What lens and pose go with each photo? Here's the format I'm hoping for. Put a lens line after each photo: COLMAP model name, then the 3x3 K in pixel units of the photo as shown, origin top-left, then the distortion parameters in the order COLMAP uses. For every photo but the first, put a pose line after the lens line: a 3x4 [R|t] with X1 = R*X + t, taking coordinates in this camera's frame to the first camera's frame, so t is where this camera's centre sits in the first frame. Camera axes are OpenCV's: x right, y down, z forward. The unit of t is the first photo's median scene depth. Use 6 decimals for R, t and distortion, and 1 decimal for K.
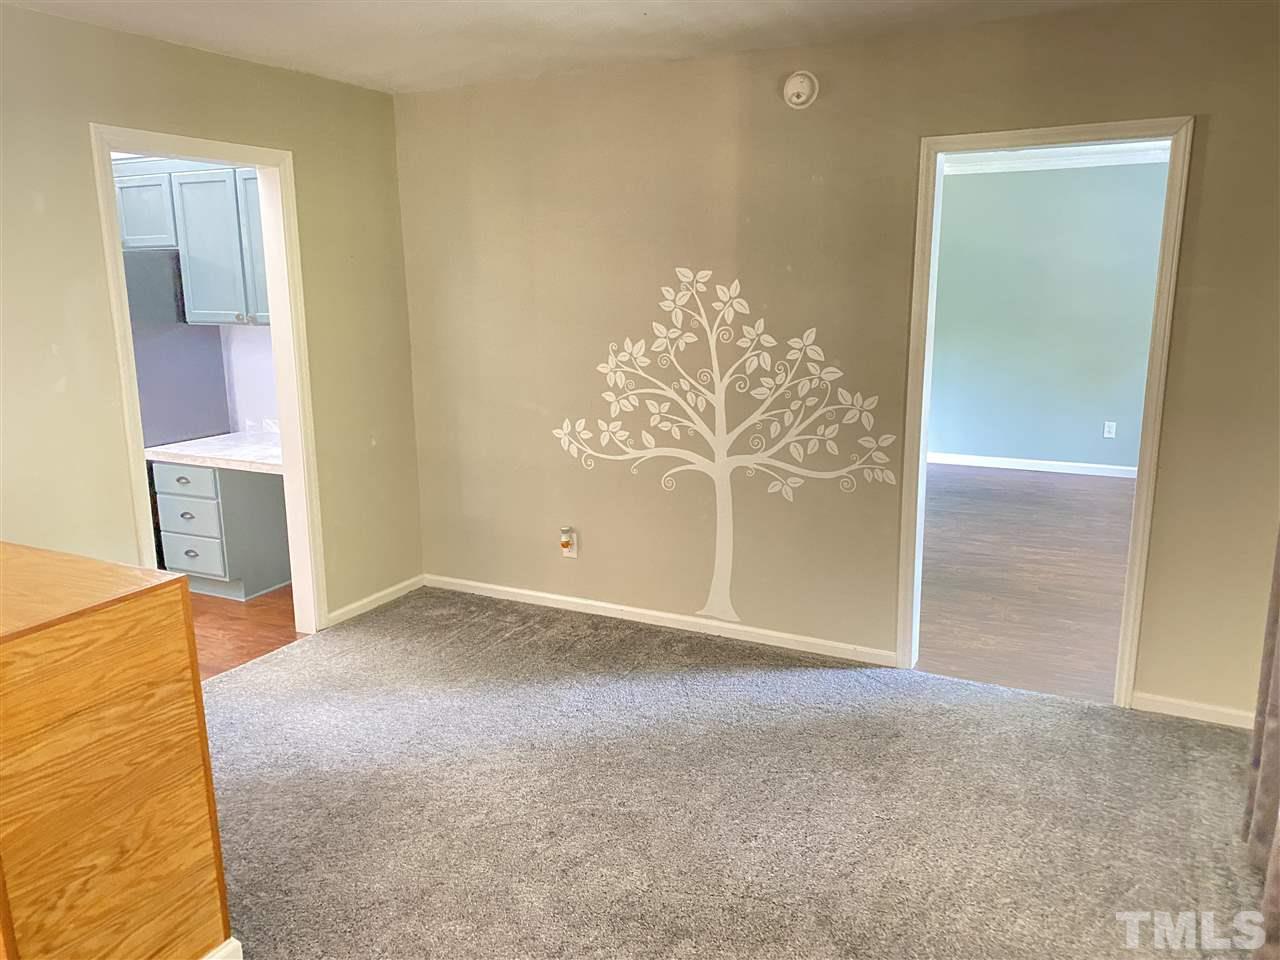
lens RADIAL K [[977.9, 0, 647.7], [0, 977.9, 477.9], [0, 0, 1]] dist [0.057993, -0.065153]
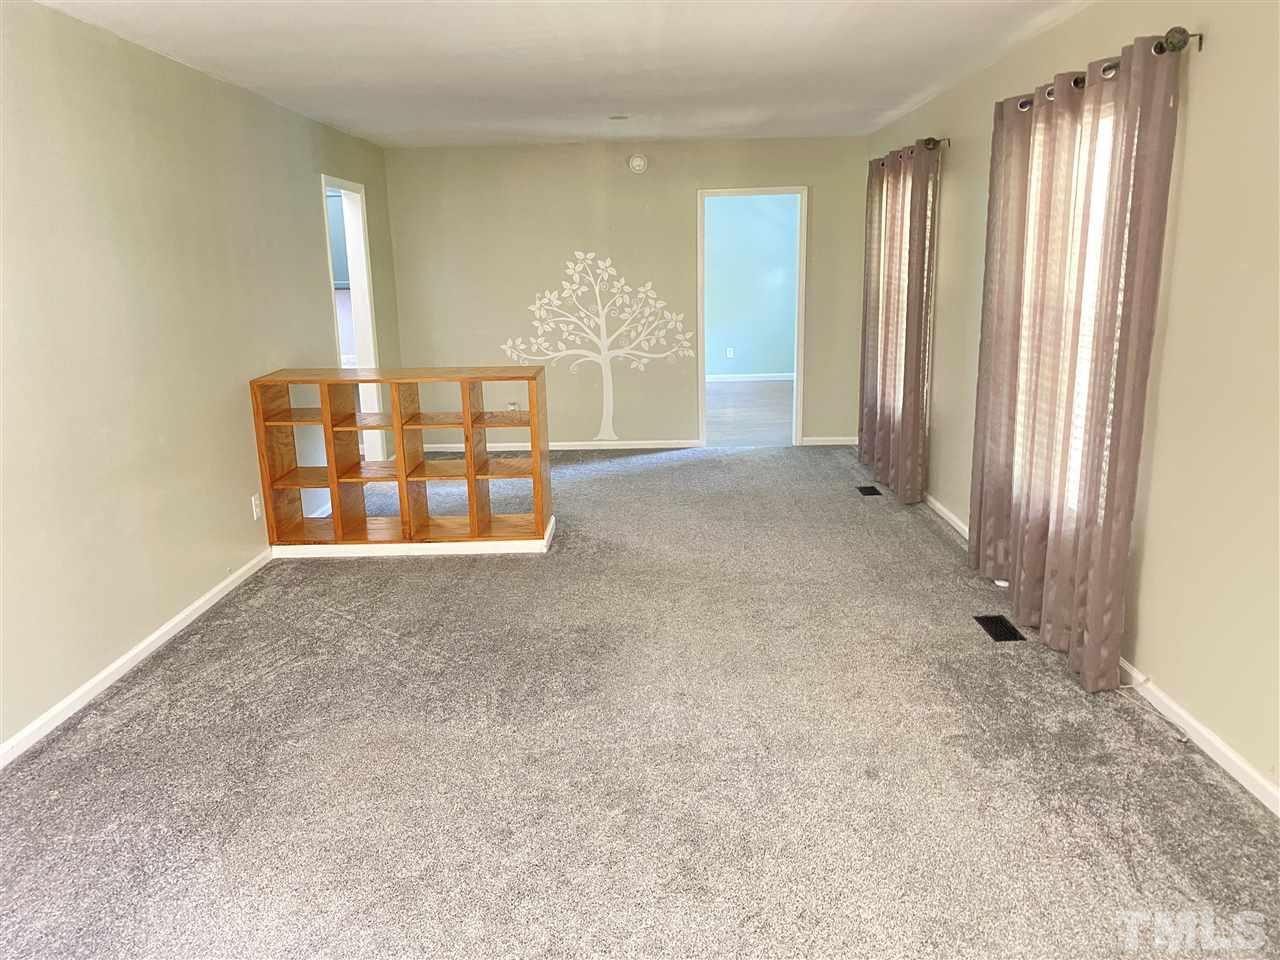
lens RADIAL K [[977.9, 0, 647.7], [0, 977.9, 477.9], [0, 0, 1]] dist [0.057993, -0.065153]
pose [[0.875343, -0.118540, 0.468745, -0.781601], [0.108278, 0.992917, 0.048896, 0.139947], [-0.471221, 0.007954, 0.881979, -0.721501]]
